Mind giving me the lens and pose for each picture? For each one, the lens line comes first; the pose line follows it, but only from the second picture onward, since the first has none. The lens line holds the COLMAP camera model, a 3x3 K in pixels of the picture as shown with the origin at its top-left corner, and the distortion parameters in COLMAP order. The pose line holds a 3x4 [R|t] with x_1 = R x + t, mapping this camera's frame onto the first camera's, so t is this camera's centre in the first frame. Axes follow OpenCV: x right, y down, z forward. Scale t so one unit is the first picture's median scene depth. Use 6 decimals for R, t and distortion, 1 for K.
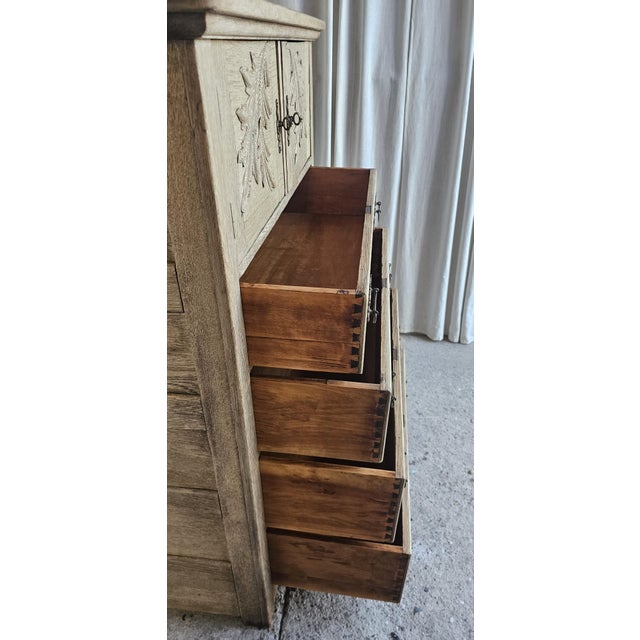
lens RADIAL K [[437.1, 0, 319.0], [0, 437.1, 325.4], [0, 0, 1]] dist [0.056538, -0.063632]
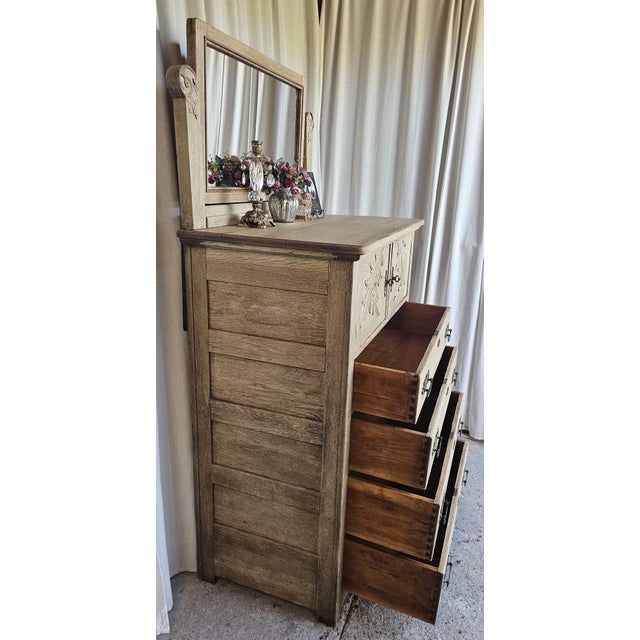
lens RADIAL K [[451.1, 0, 320.0], [0, 451.1, 320.0], [0, 0, 1]] dist [0.051145, -0.059880]
pose [[0.967992, 0.103677, -0.228565, 0.082317], [-0.160148, 0.956349, -0.244438, 0.178368], [0.193246, 0.273218, 0.942342, -0.723162]]
